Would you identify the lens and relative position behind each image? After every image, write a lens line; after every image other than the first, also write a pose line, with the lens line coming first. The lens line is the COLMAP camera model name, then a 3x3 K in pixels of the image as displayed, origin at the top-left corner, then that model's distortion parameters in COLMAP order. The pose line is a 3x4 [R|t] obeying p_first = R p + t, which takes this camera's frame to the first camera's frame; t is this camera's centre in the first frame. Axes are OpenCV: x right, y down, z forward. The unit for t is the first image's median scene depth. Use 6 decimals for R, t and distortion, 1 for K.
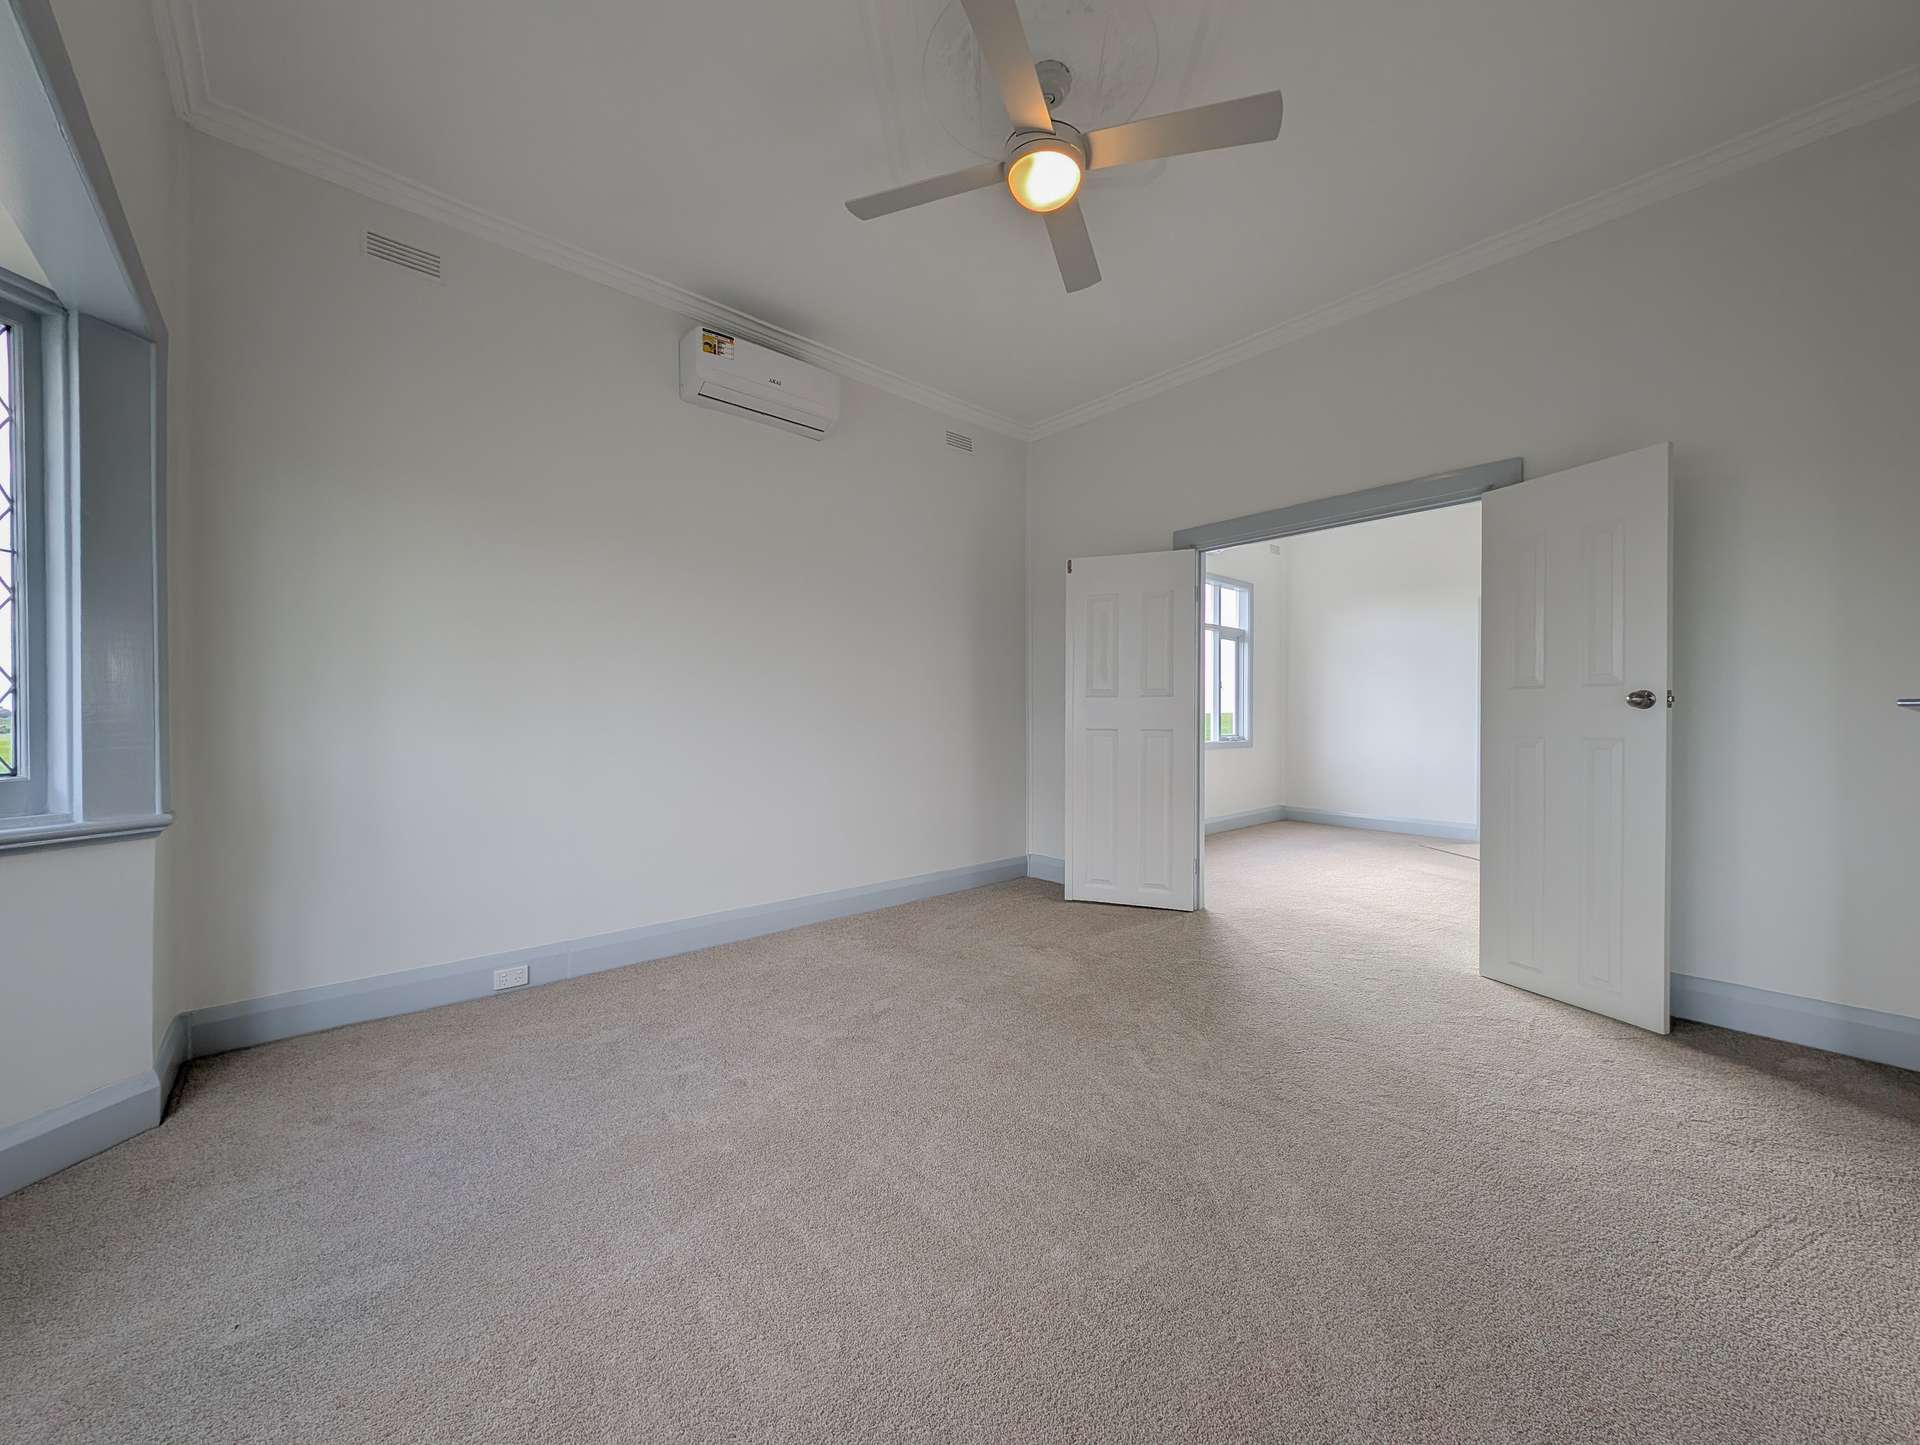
lens RADIAL K [[726.4, 0, 963.8], [0, 726.4, 721.5], [0, 0, 1]] dist [0.029441, -0.017286]
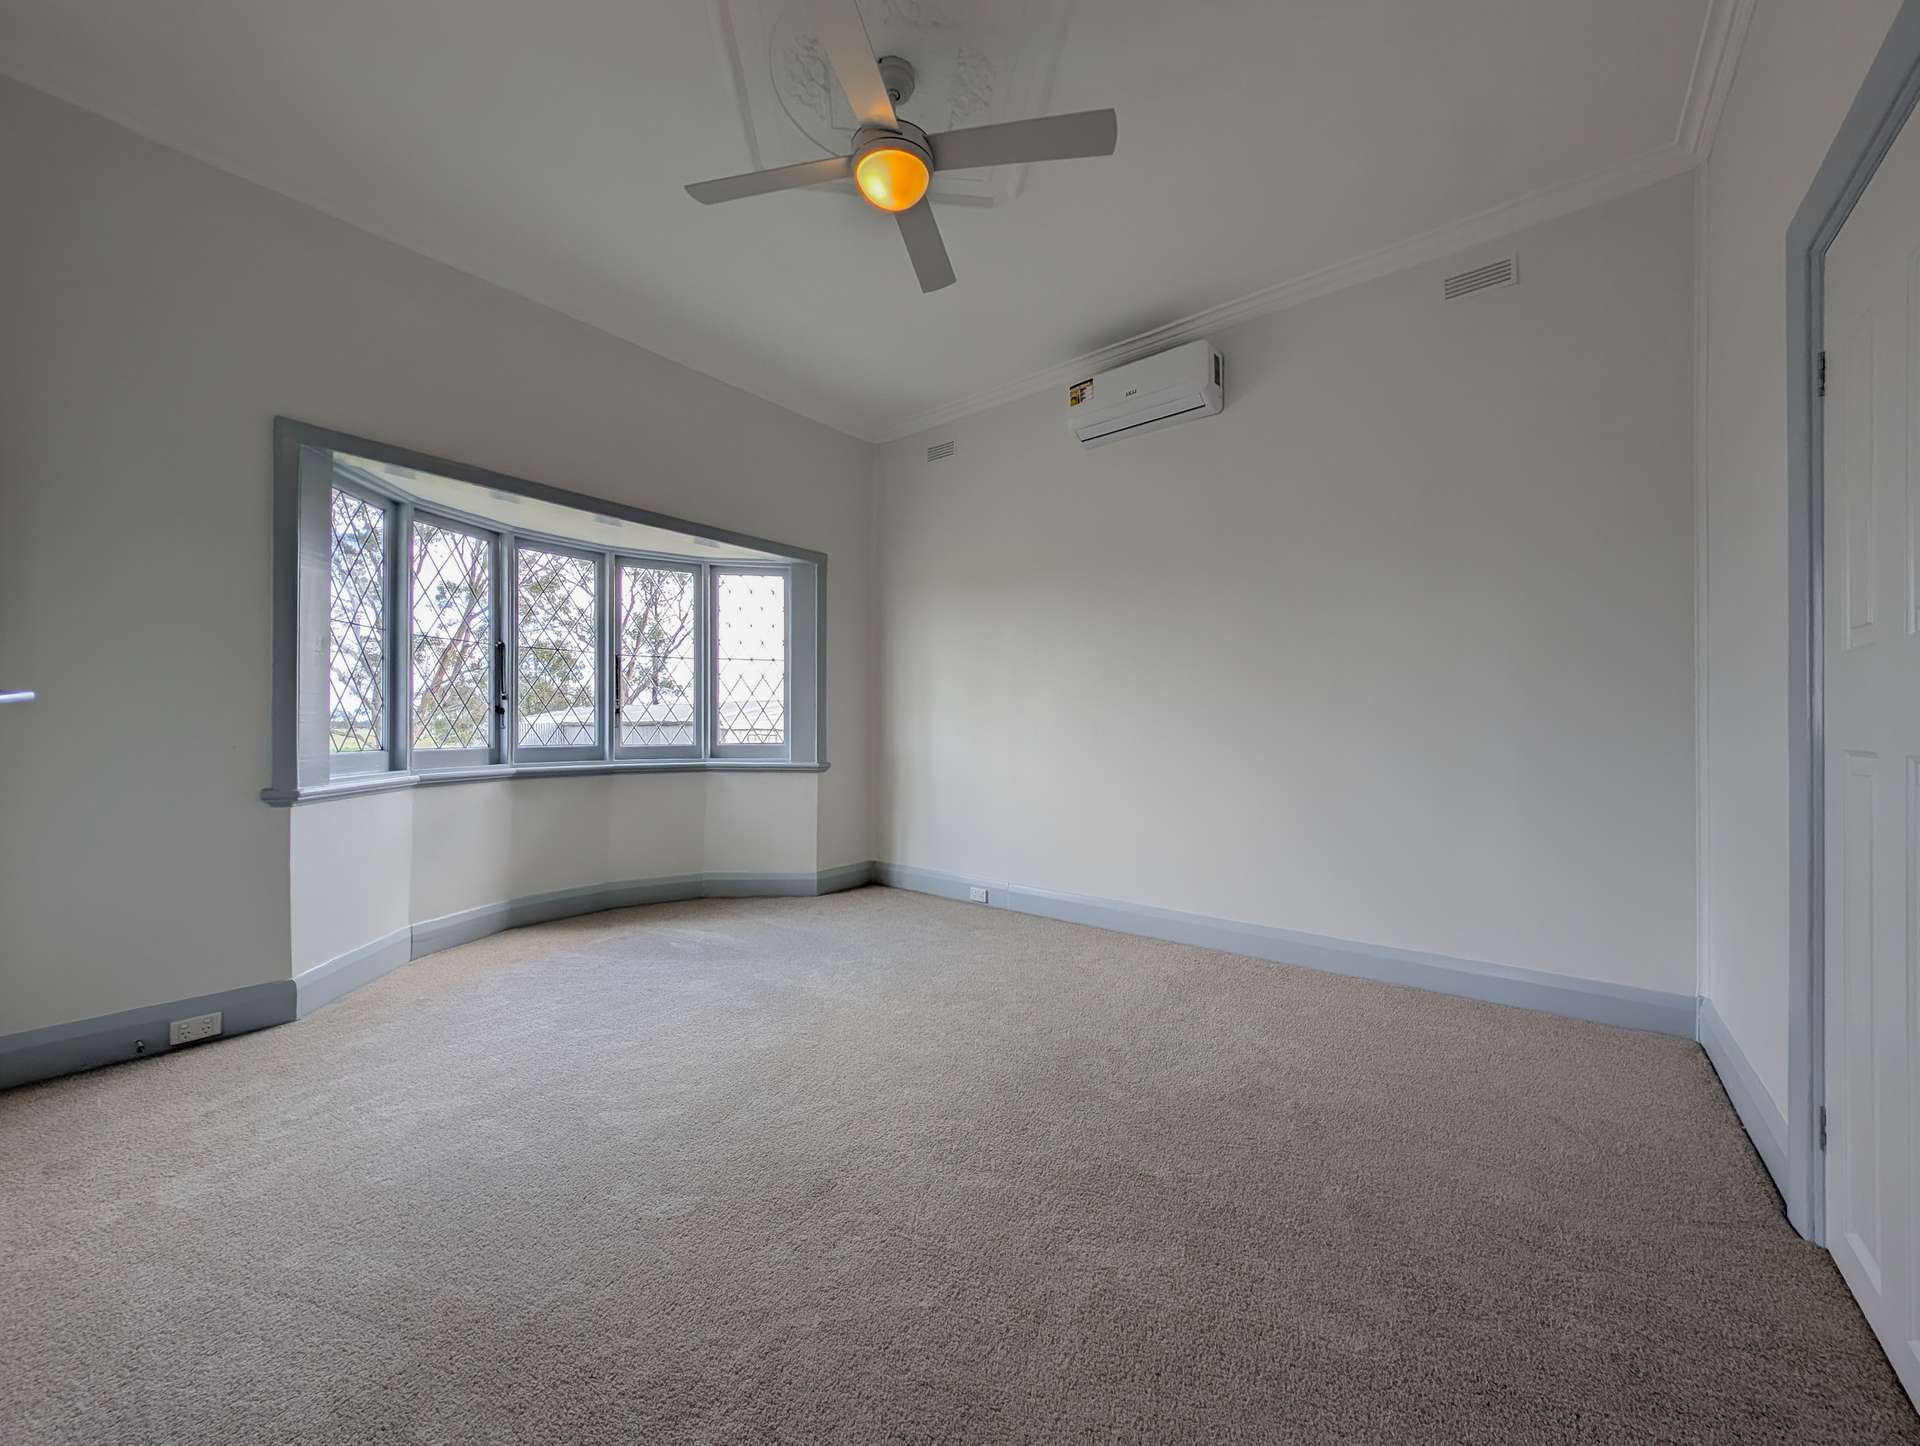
lens RADIAL K [[726.4, 0, 963.8], [0, 726.4, 722.0], [0, 0, 1]] dist [0.029441, -0.017286]
pose [[0.159627, -0.007202, -0.987151, 0.961984], [-0.006793, 0.999942, -0.008394, 0.008454], [0.987154, 0.008045, 0.159569, 0.824236]]
